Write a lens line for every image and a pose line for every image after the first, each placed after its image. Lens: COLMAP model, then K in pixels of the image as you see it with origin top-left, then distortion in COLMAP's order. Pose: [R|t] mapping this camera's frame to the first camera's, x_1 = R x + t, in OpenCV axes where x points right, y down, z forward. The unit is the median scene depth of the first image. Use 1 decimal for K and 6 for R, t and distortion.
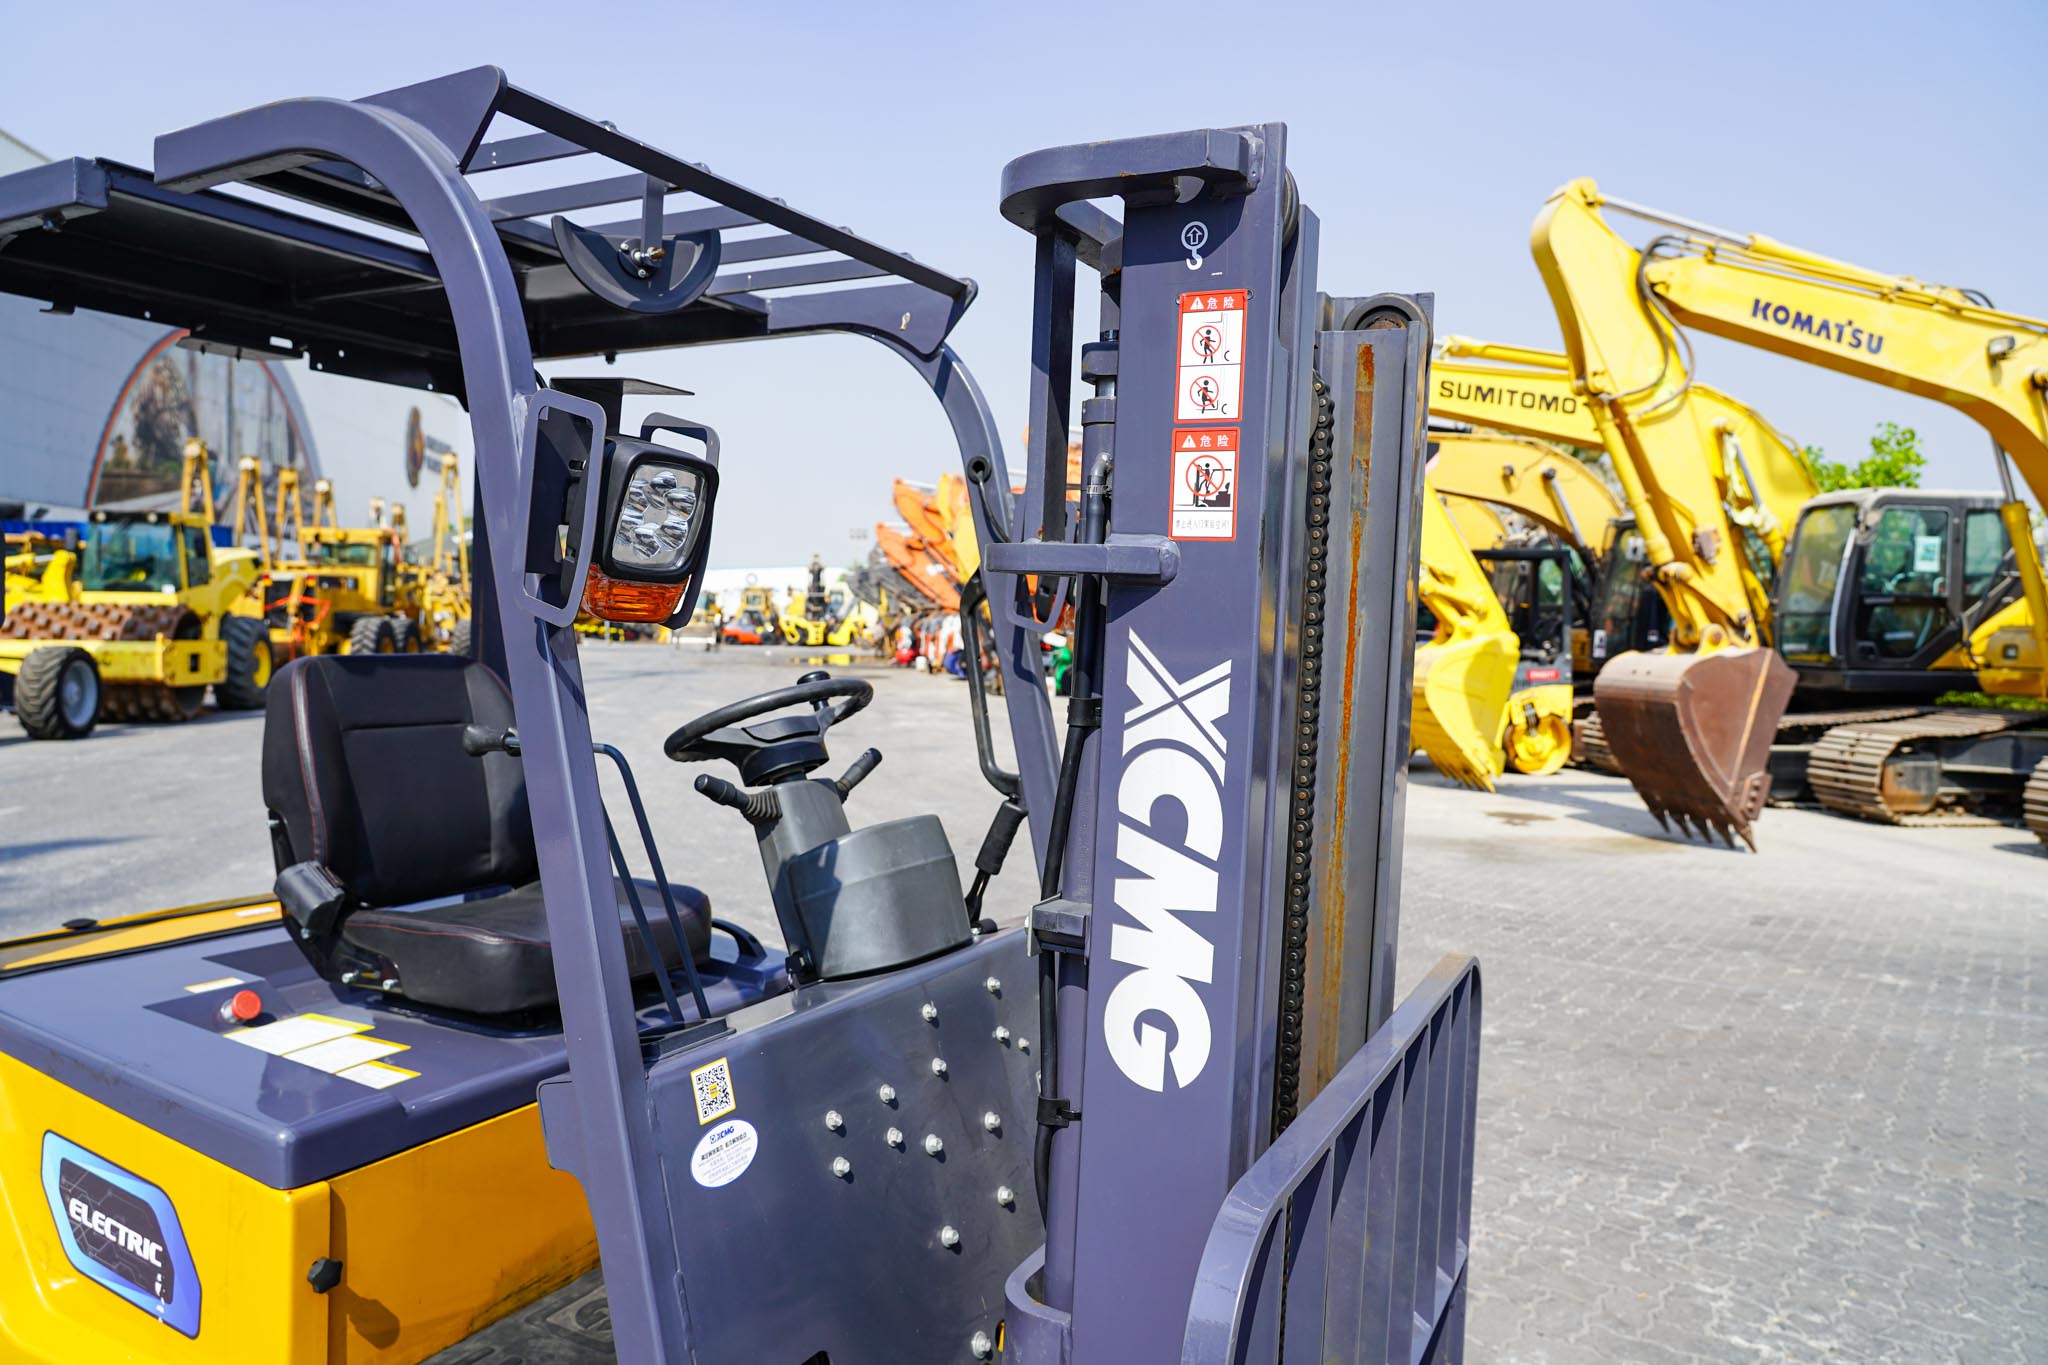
lens RADIAL K [[1383.8, 0, 1021.3], [0, 1383.8, 668.7], [0, 0, 1]] dist [-0.033609, 0.018405]
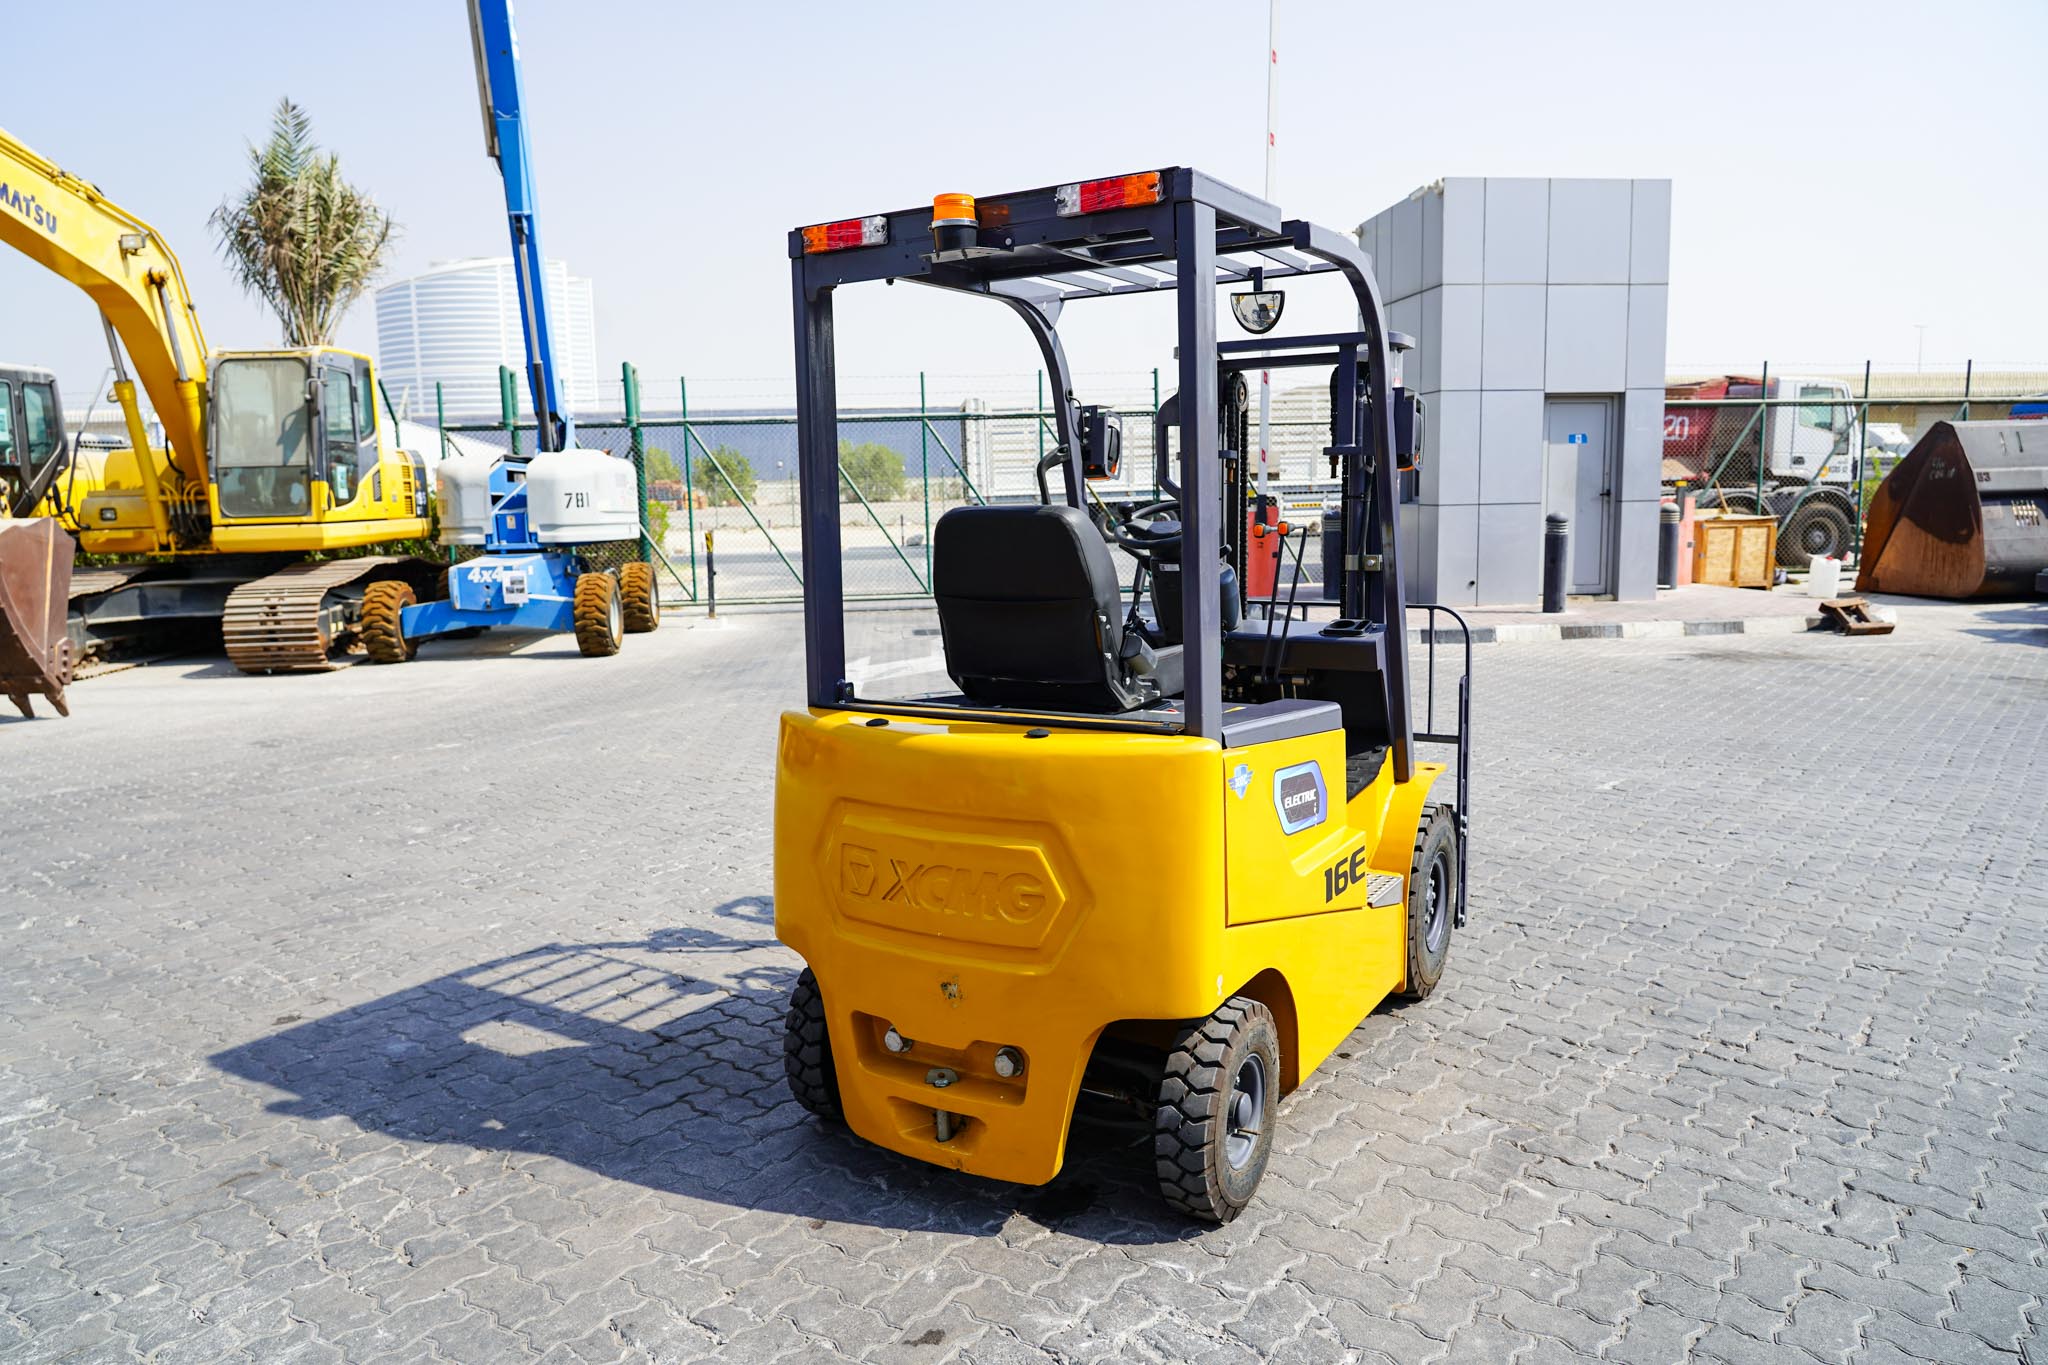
lens RADIAL K [[1383.8, 0, 1011.2], [0, 1383.8, 672.7], [0, 0, 1]] dist [-0.033609, 0.018405]
pose [[0.065990, -0.152483, 0.986101, -0.369064], [0.054433, 0.987333, 0.149031, -0.010969], [-0.996334, 0.043842, 0.073455, 0.180989]]
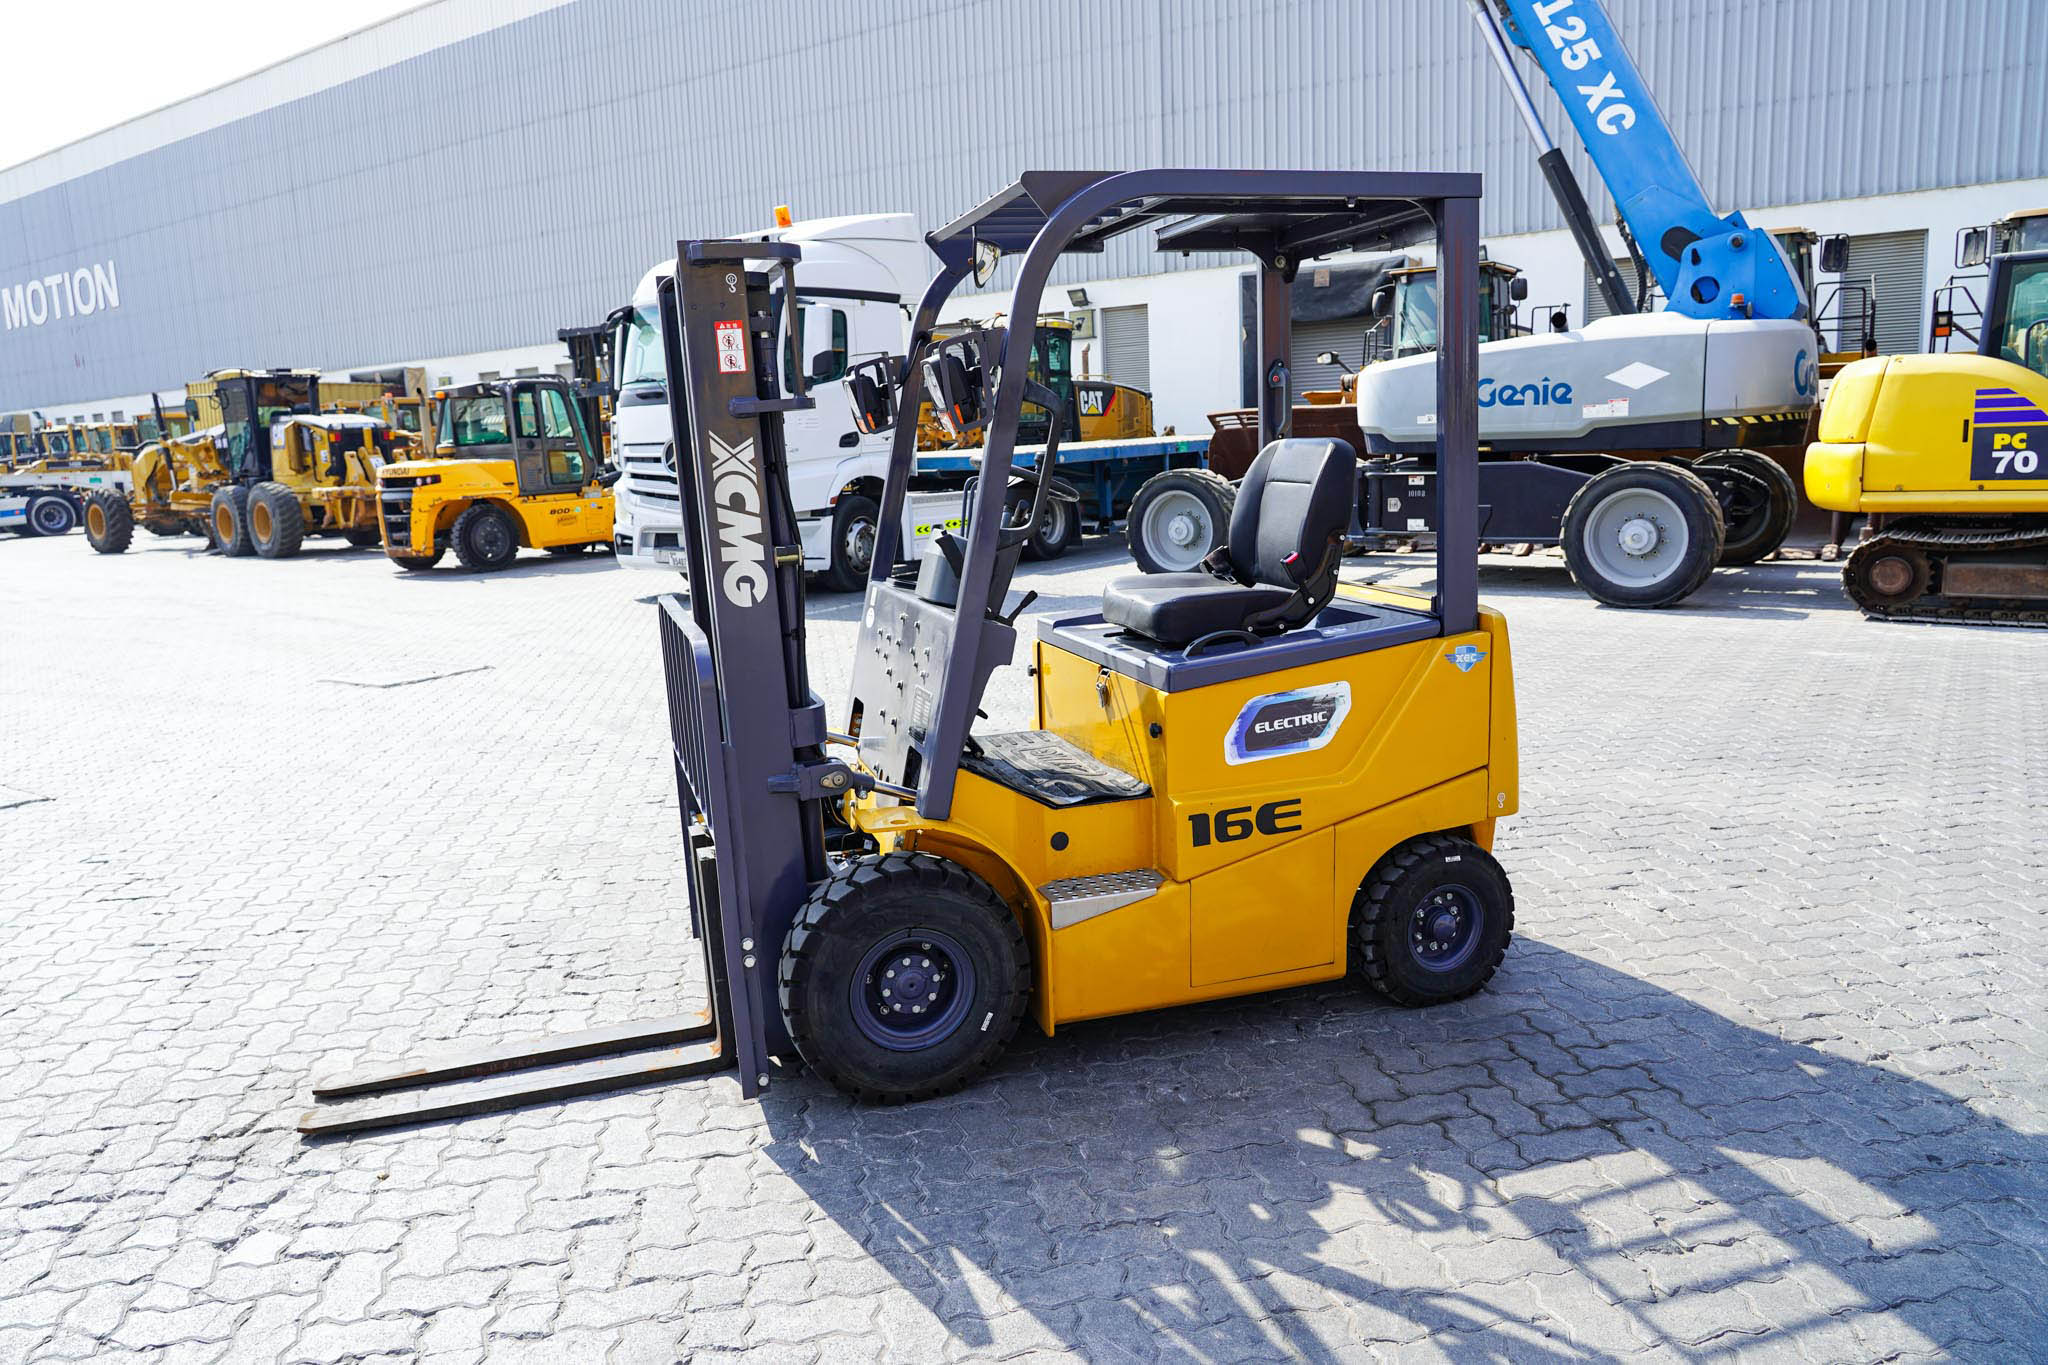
lens RADIAL K [[1383.8, 0, 1023.0], [0, 1383.8, 667.8], [0, 0, 1]] dist [-0.033609, 0.018405]
pose [[-0.691195, 0.131316, -0.710637, 0.195282], [0.005265, 0.984241, 0.176753, -0.006896], [0.722649, 0.118429, -0.680994, 0.380973]]
